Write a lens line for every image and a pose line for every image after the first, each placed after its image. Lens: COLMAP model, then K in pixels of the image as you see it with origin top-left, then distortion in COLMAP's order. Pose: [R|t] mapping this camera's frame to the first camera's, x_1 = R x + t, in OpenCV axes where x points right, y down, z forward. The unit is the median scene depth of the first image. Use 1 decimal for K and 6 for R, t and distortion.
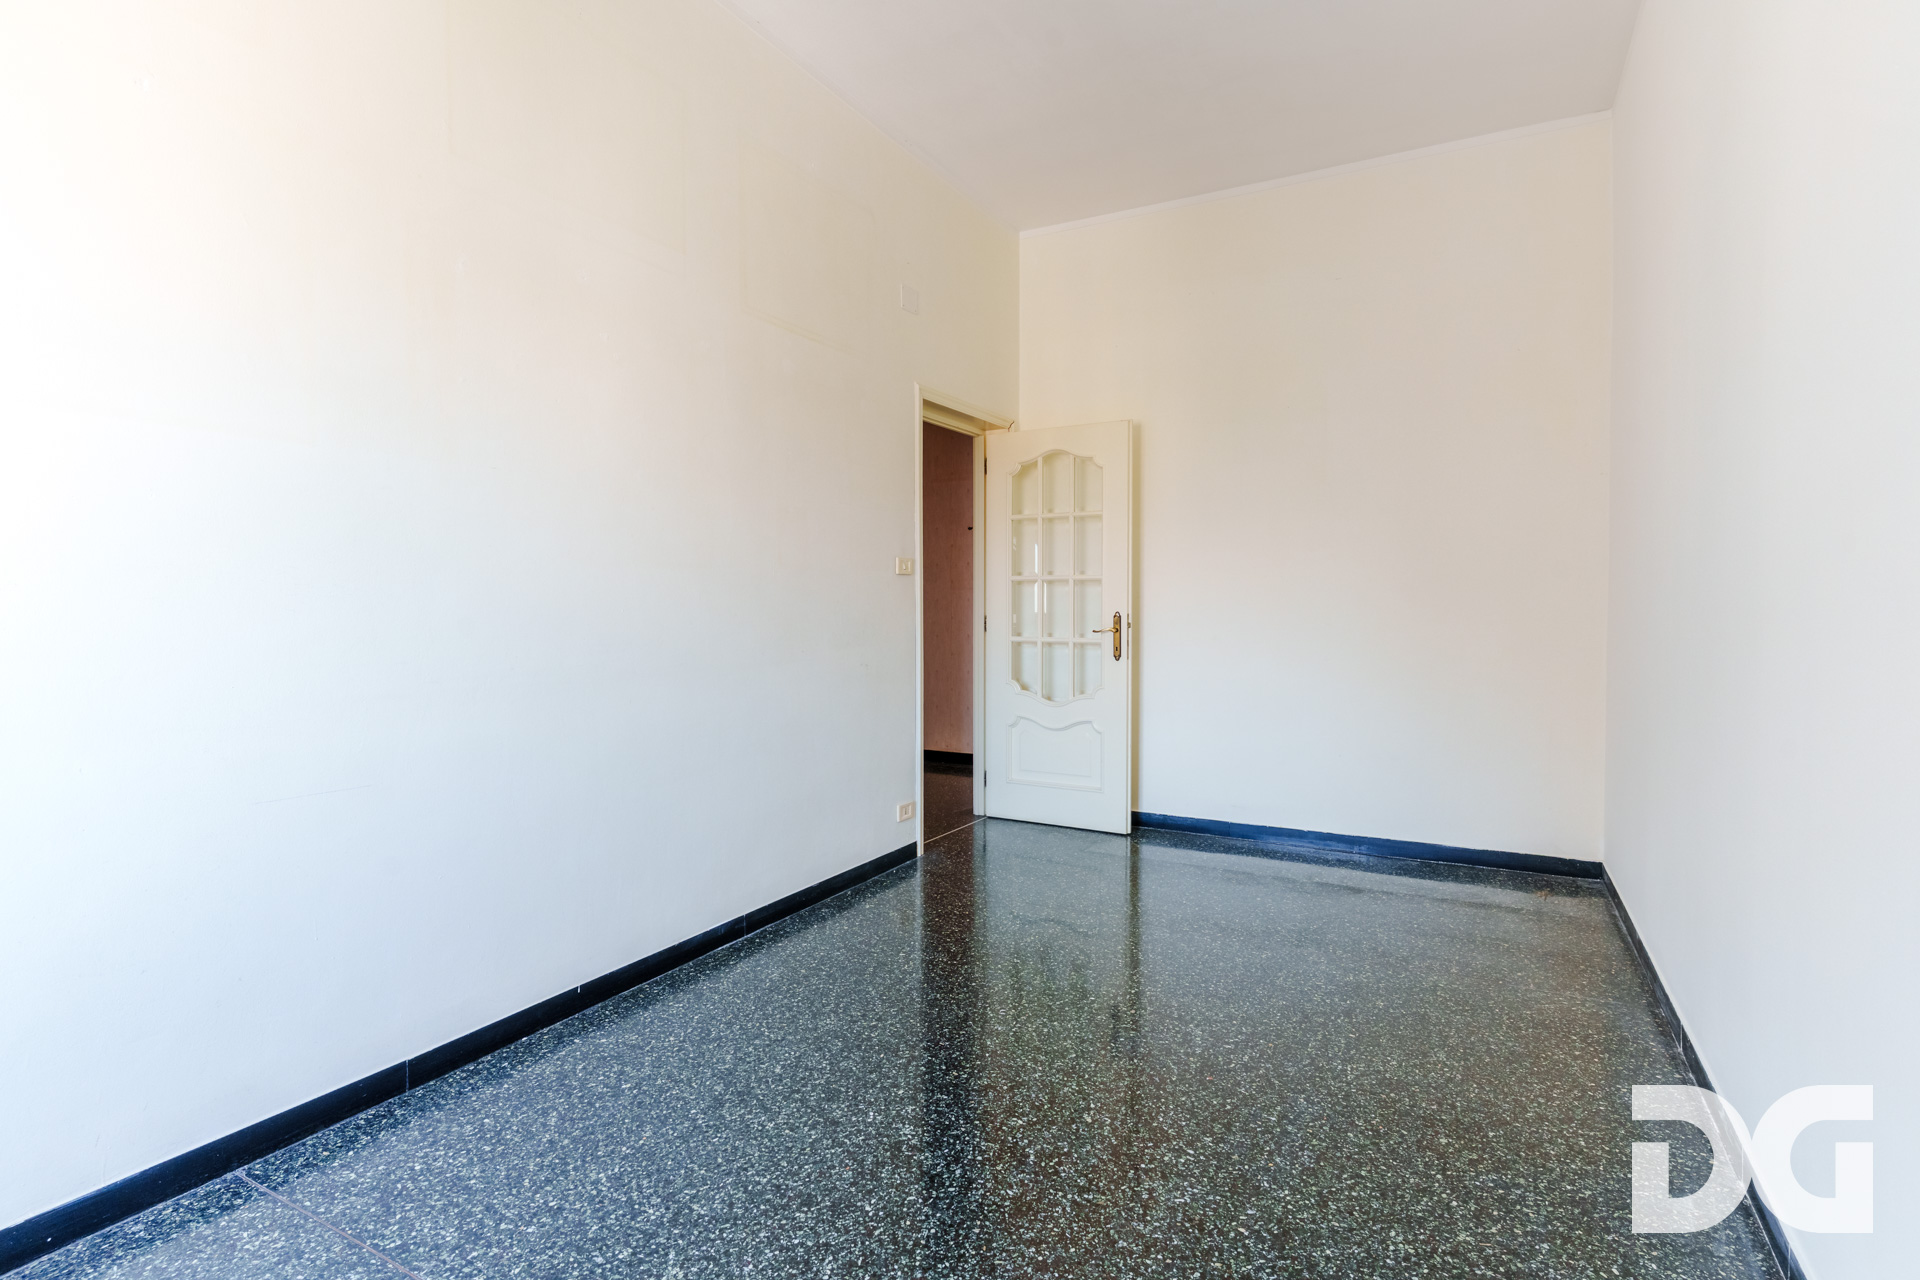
lens RADIAL K [[925.5, 0, 960.1], [0, 925.5, 632.6], [0, 0, 1]] dist [0.004482, -0.000020]
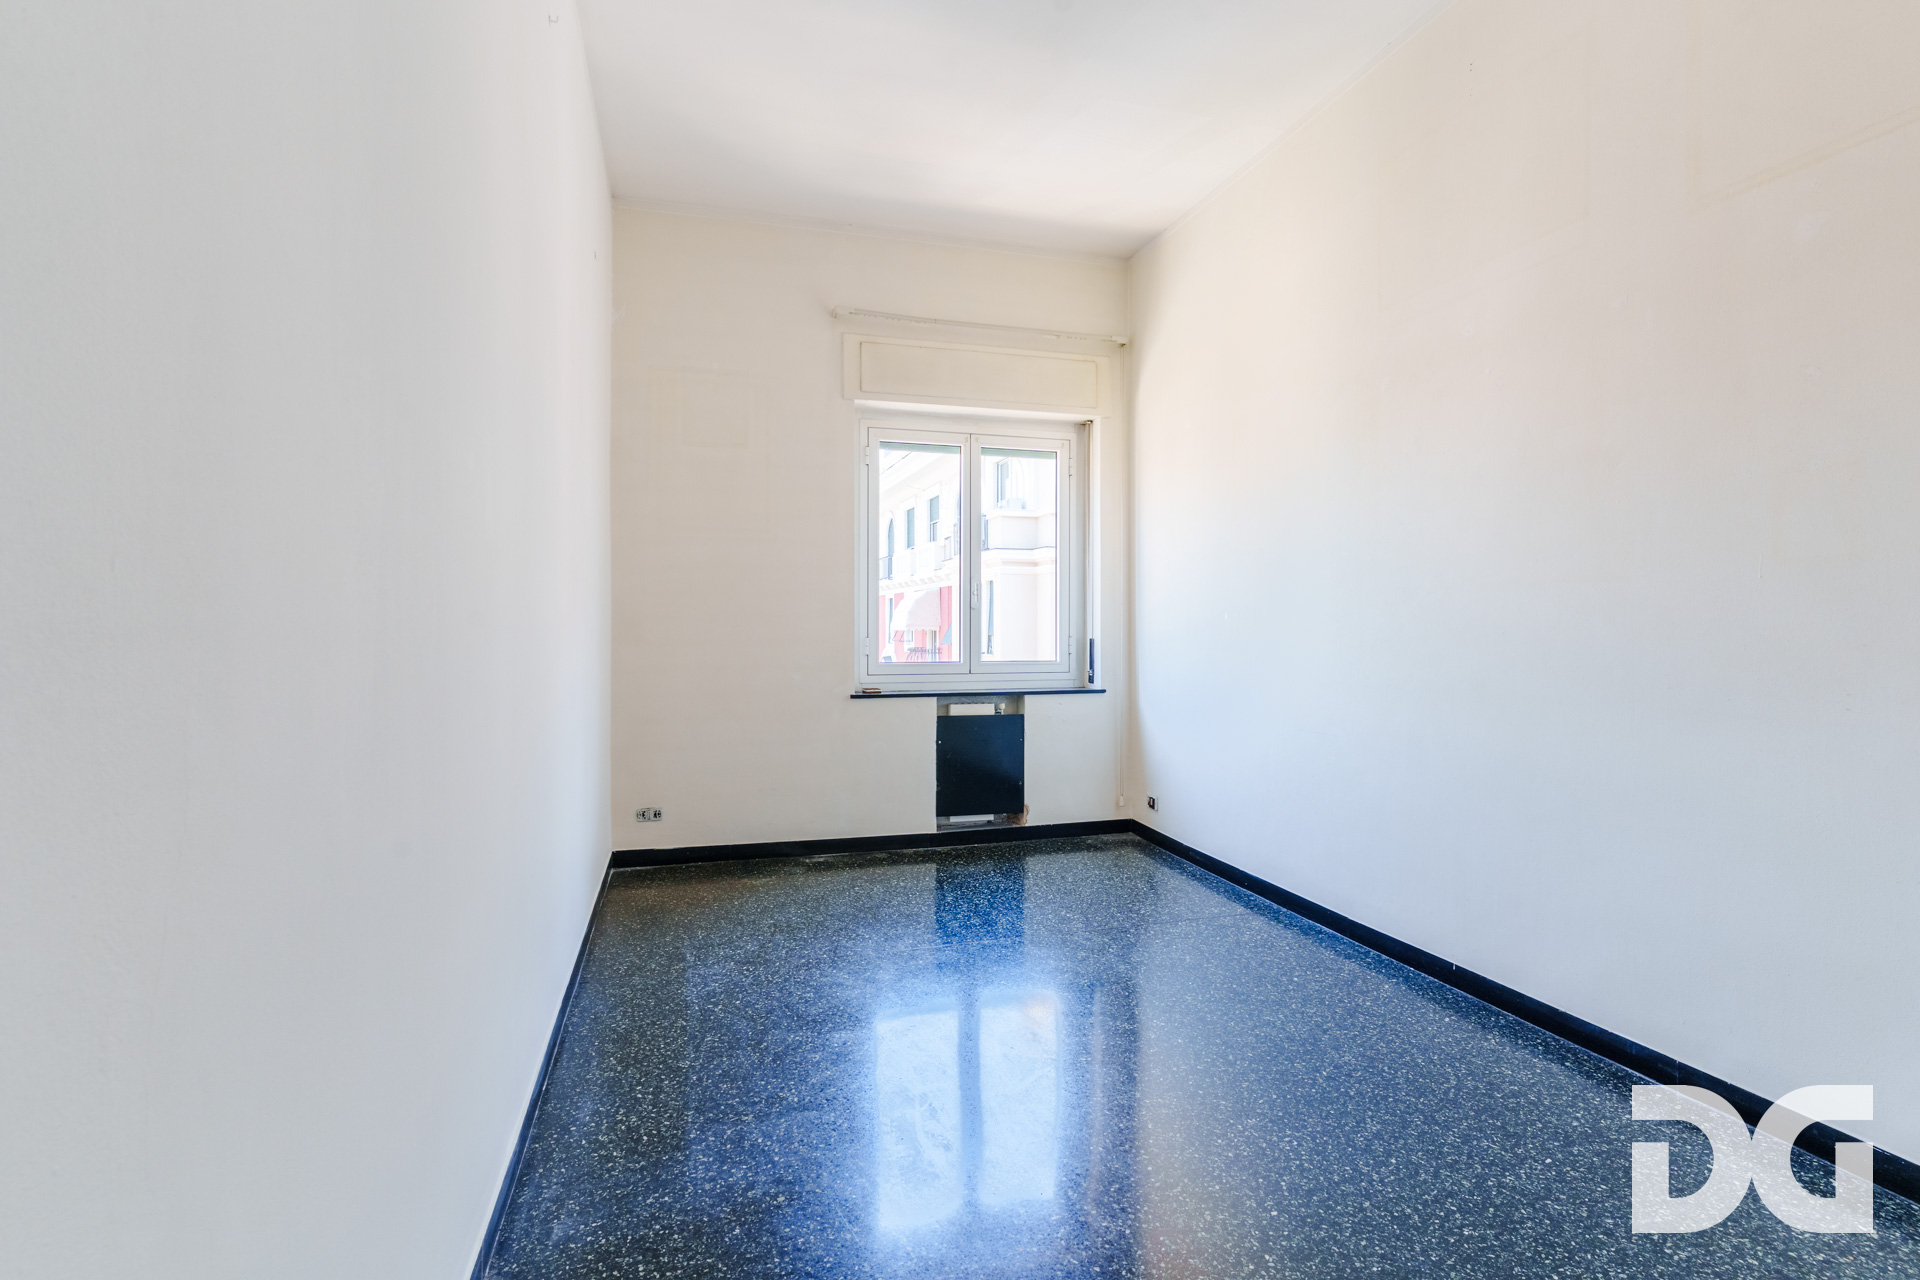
lens RADIAL K [[925.5, 0, 960.3], [0, 925.5, 634.7], [0, 0, 1]] dist [0.004482, -0.000020]
pose [[-0.699753, 0.005918, -0.714361, 0.893905], [-0.021606, 0.999333, 0.029443, -0.041401], [0.714058, 0.036038, -0.699158, 1.487881]]
